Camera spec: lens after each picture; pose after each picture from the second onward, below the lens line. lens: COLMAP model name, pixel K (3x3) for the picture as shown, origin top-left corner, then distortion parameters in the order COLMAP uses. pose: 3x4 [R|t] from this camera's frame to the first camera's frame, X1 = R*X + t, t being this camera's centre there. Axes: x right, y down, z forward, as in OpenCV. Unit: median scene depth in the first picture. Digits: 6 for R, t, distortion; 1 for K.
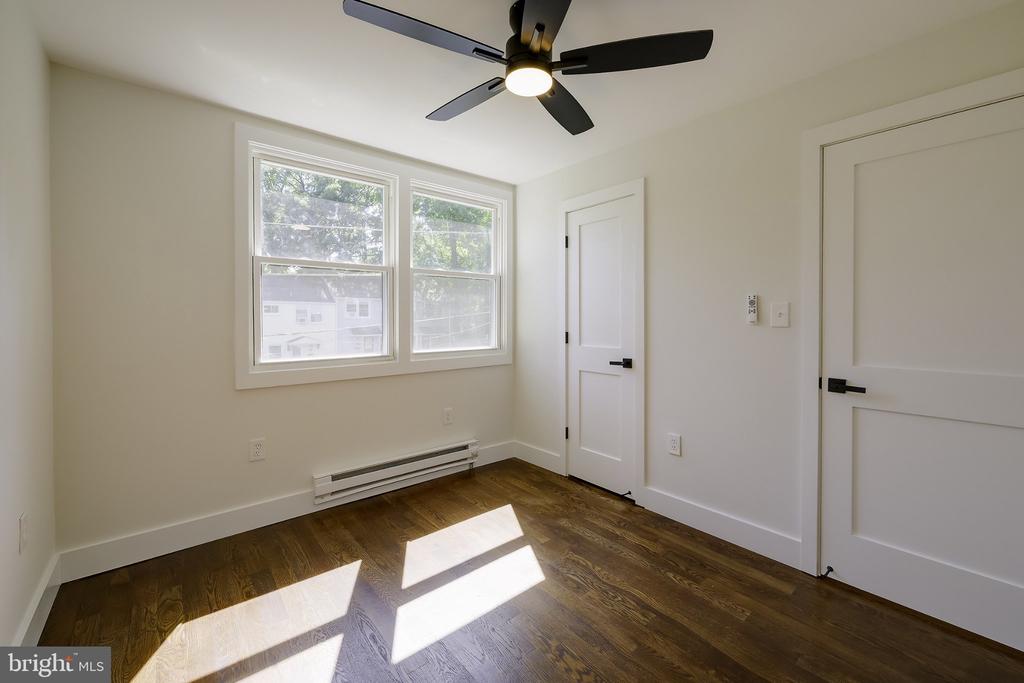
lens RADIAL K [[414.4, 0, 508.4], [0, 414.4, 321.8], [0, 0, 1]] dist [0.000340, 0.000084]
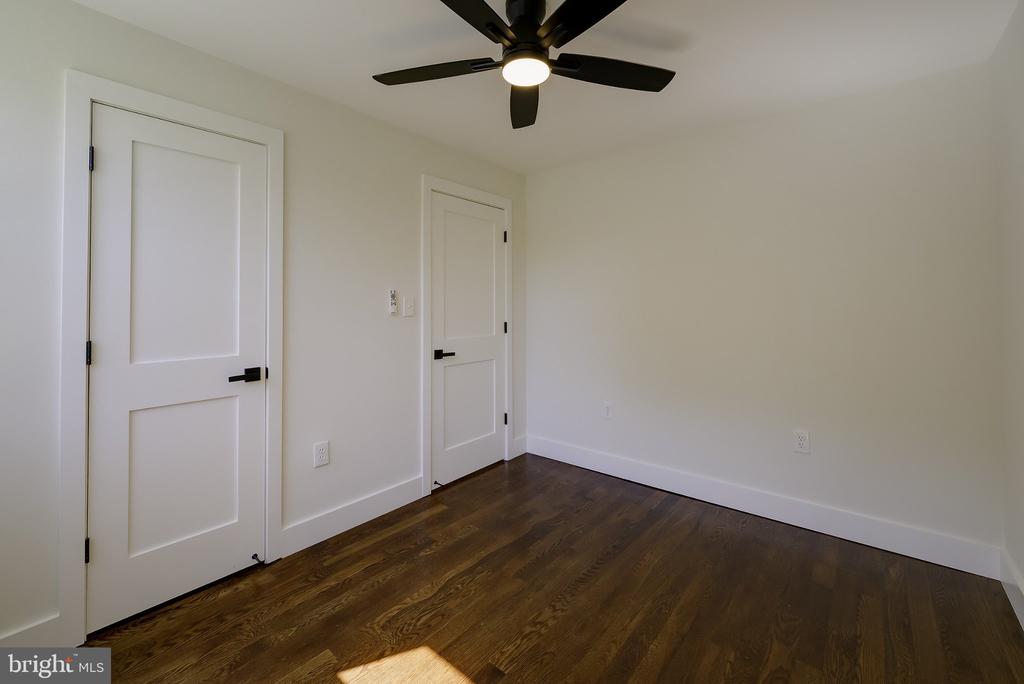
lens RADIAL K [[450.7, 0, 513.5], [0, 450.7, 296.4], [0, 0, 1]] dist [0.000283, -0.000142]
pose [[-0.211934, 0.017672, 0.977124, -0.716257], [0.011867, 0.999809, -0.015508, -0.021475], [-0.977212, 0.008309, -0.212103, 0.918246]]
